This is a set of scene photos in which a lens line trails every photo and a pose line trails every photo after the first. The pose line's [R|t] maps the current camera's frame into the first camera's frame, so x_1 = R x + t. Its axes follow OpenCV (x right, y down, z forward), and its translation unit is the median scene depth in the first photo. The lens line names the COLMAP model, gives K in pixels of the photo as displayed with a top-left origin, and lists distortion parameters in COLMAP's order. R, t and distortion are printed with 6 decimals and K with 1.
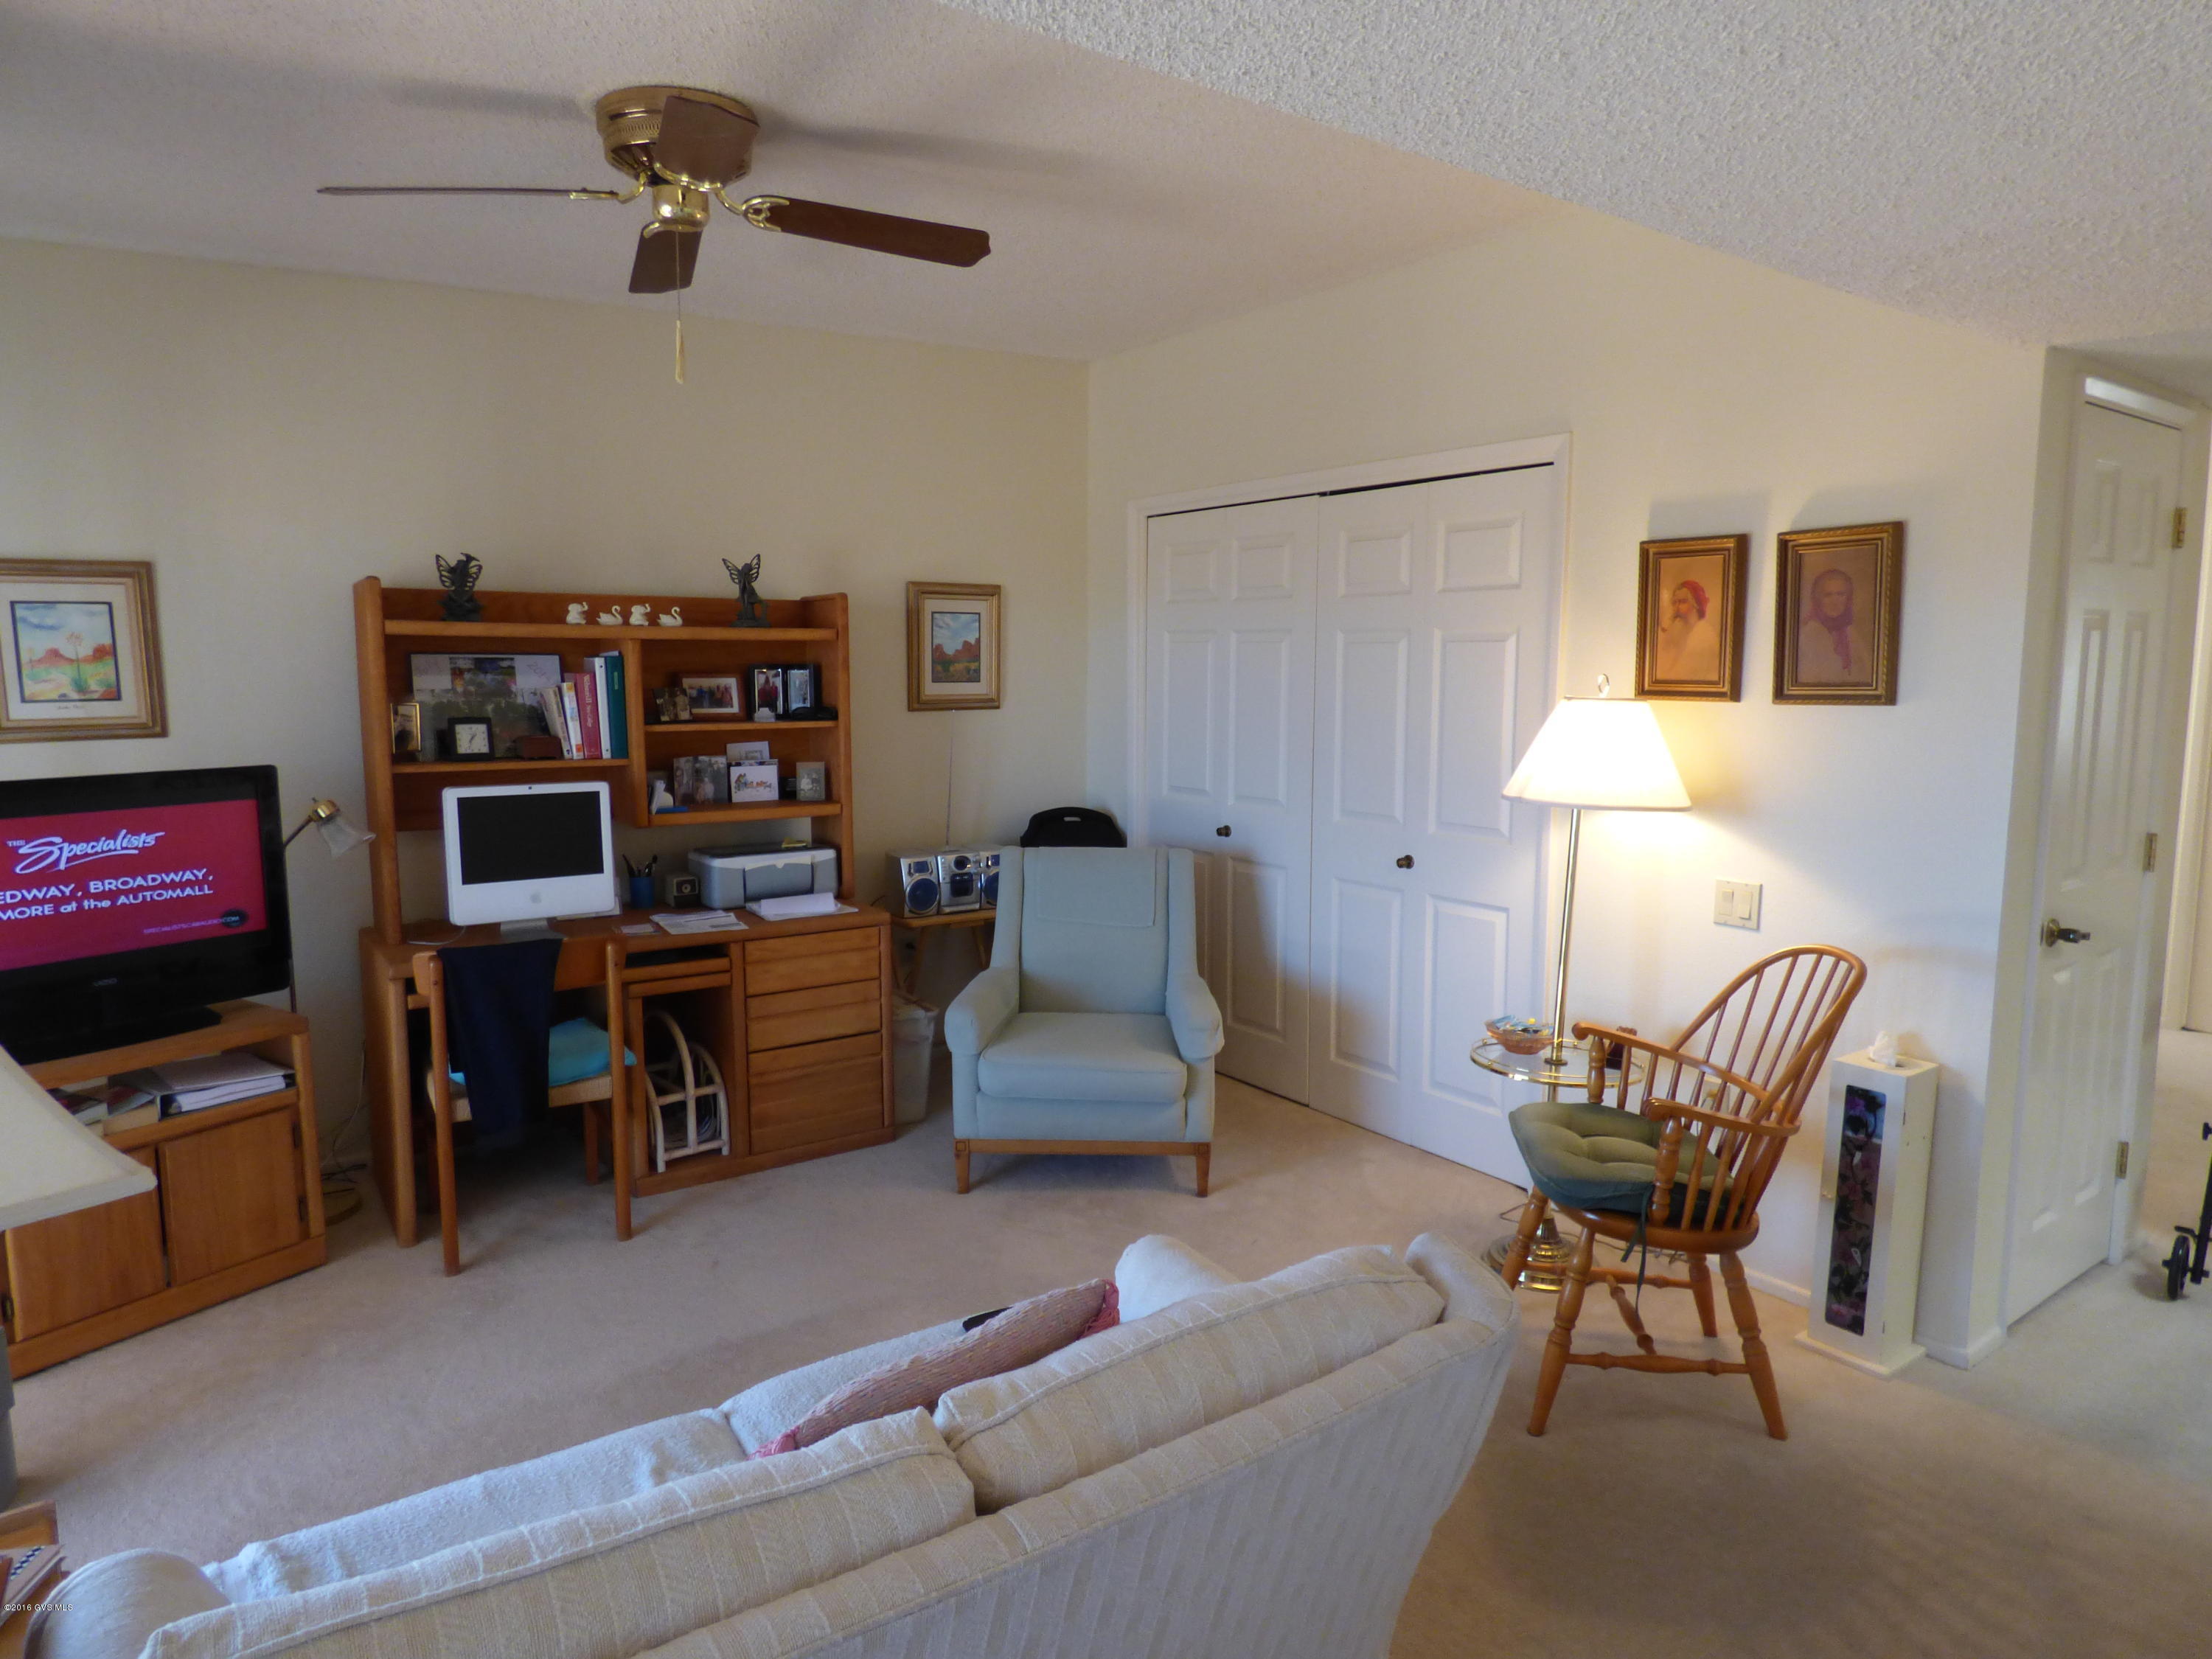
lens RADIAL K [[1309.0, 0, 1123.1], [0, 1309.0, 822.3], [0, 0, 1]] dist [-0.024870, -0.000942]
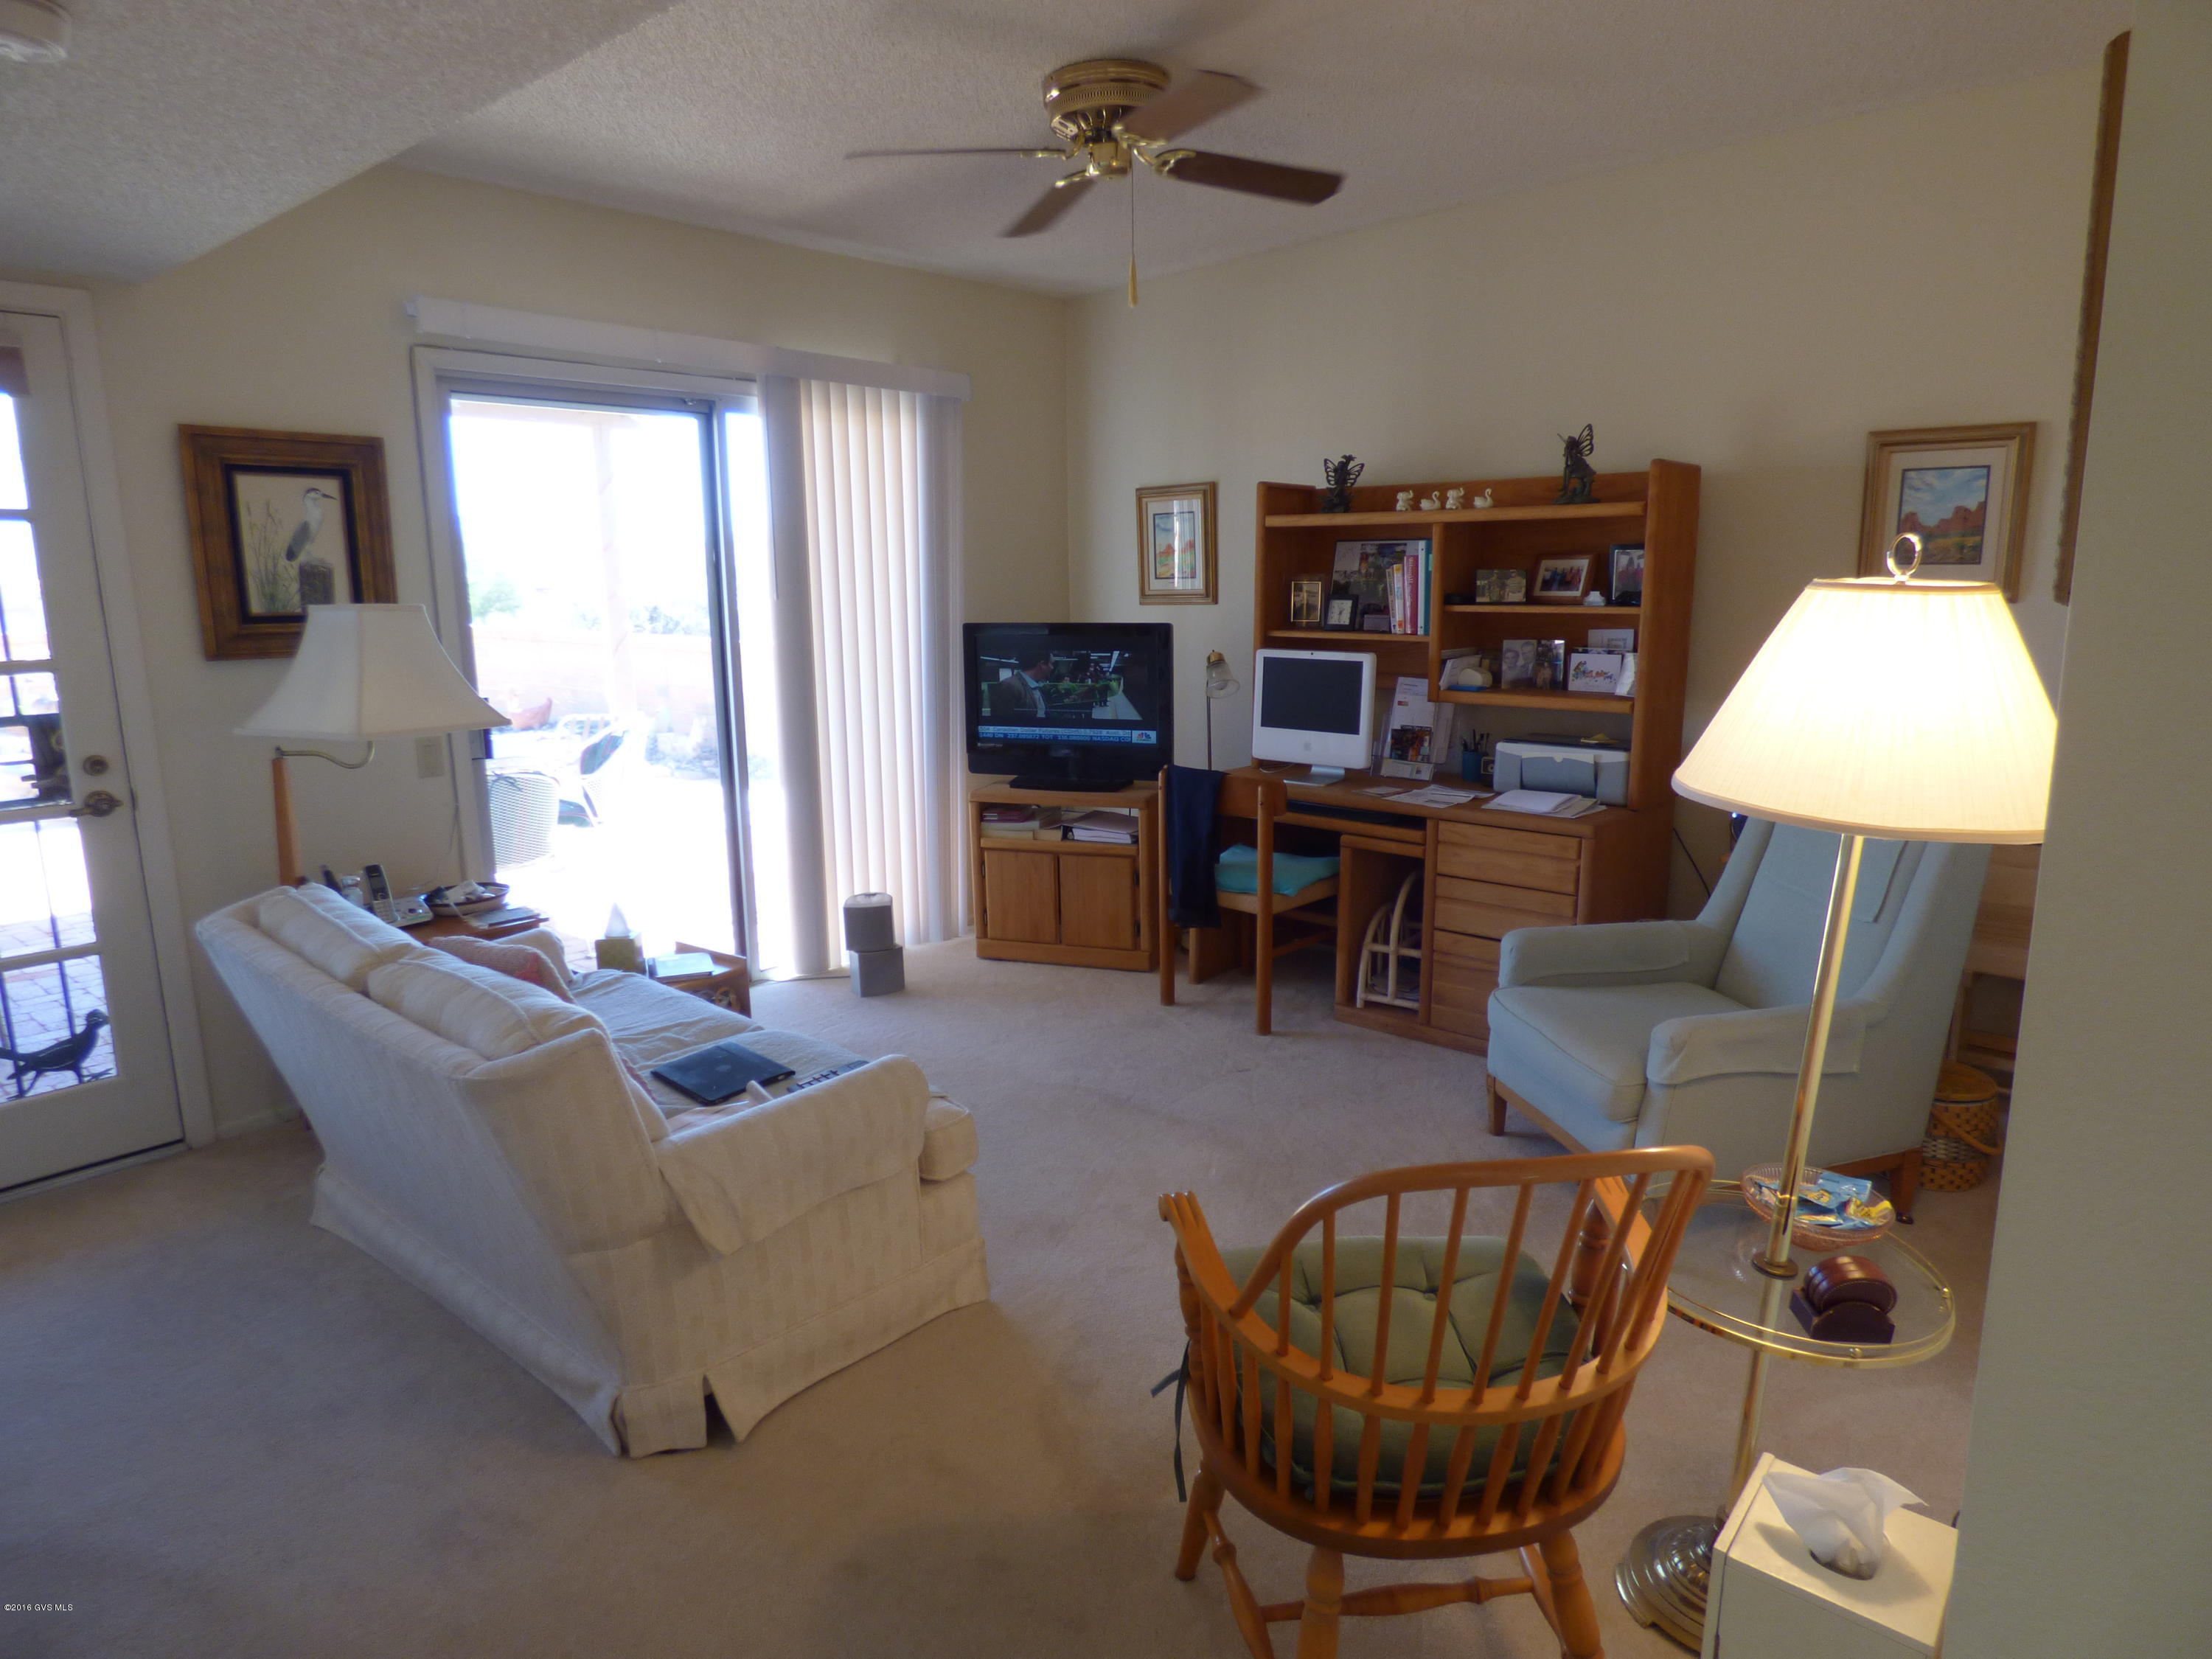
lens RADIAL K [[1309.0, 0, 1123.1], [0, 1309.0, 822.3], [0, 0, 1]] dist [-0.024870, -0.000942]
pose [[0.236969, 0.178987, -0.954887, 0.626696], [-0.102085, 0.982029, 0.158741, -0.043880], [0.966139, 0.059863, 0.250982, 0.503608]]
